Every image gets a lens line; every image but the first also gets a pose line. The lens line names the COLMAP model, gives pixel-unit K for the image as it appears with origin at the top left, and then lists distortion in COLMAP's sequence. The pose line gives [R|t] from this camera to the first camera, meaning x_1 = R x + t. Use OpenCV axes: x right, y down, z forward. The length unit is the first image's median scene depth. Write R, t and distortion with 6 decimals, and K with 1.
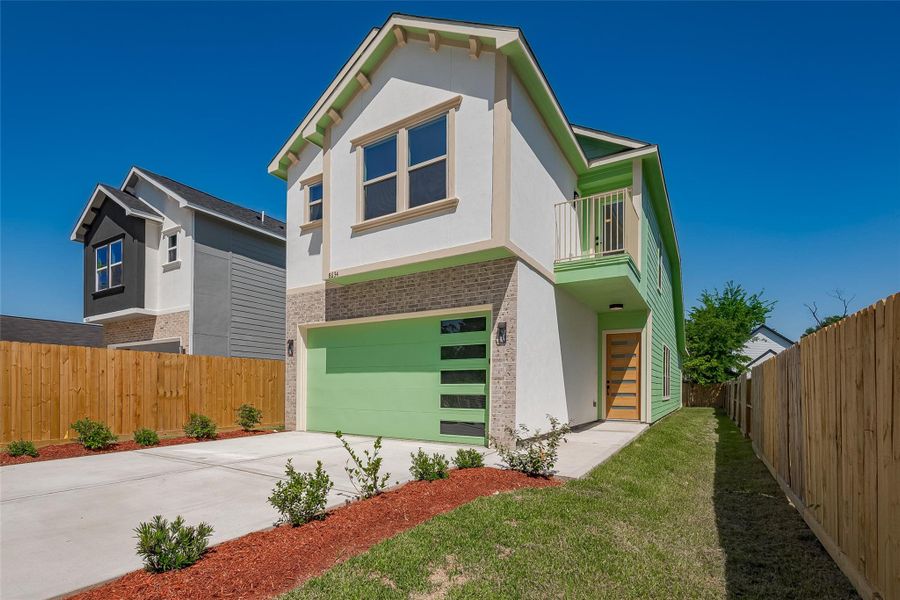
lens RADIAL K [[428.6, 0, 408.6], [0, 428.6, 391.9], [0, 0, 1]] dist [-0.002276, 0.001386]
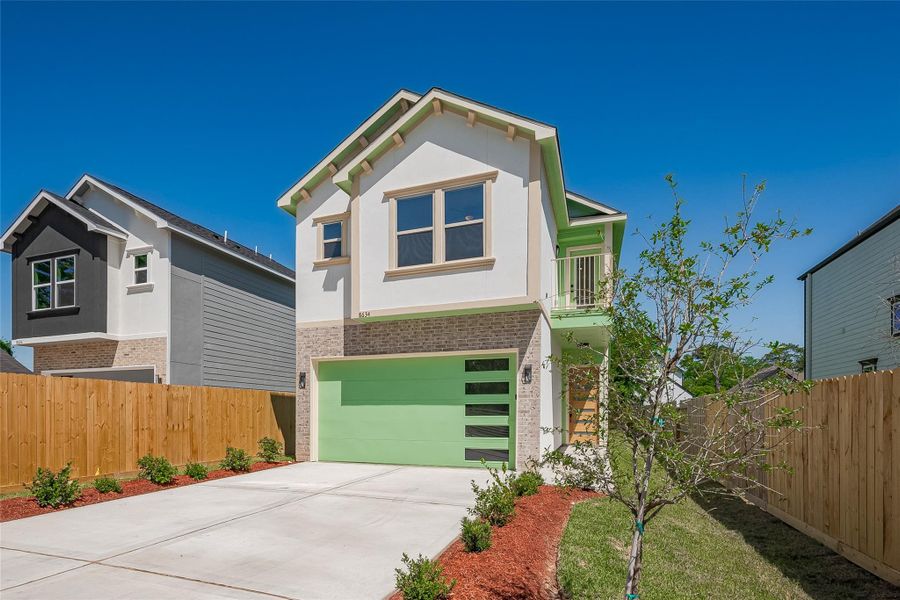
lens RADIAL K [[470.2, 0, 392.9], [0, 470.2, 419.2], [0, 0, 1]] dist [0.003279, -0.001334]
pose [[0.980538, -0.009587, 0.196097, -0.285308], [0.008434, 0.999942, 0.006714, -0.016198], [-0.196150, -0.004930, 0.980562, -0.141748]]
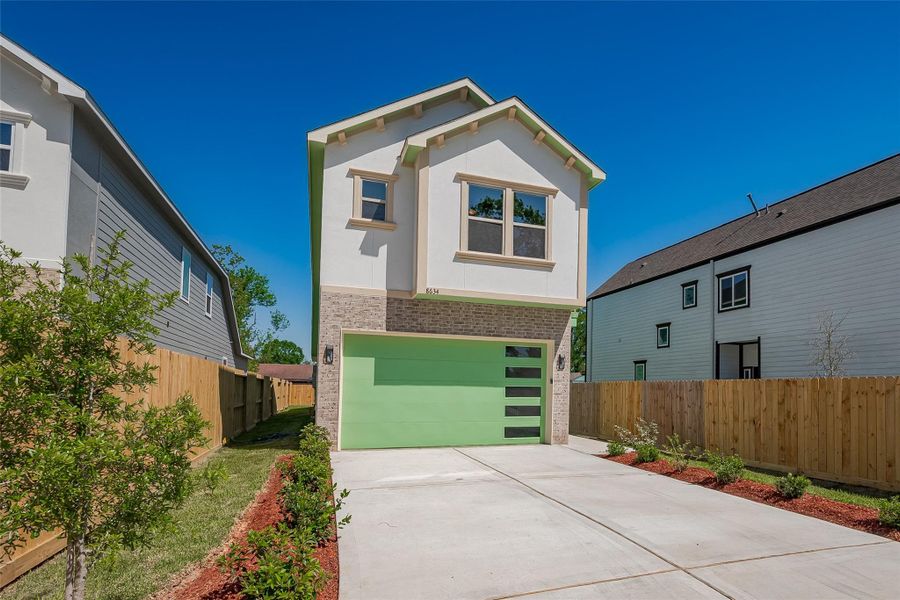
lens RADIAL K [[470.2, 0, 475.6], [0, 470.2, 382.5], [0, 0, 1]] dist [0.003279, -0.001334]
pose [[0.609446, 0.012890, 0.792723, -0.844018], [0.000848, 0.999857, -0.016909, -0.030915], [-0.792827, 0.010977, 0.609348, 0.200289]]
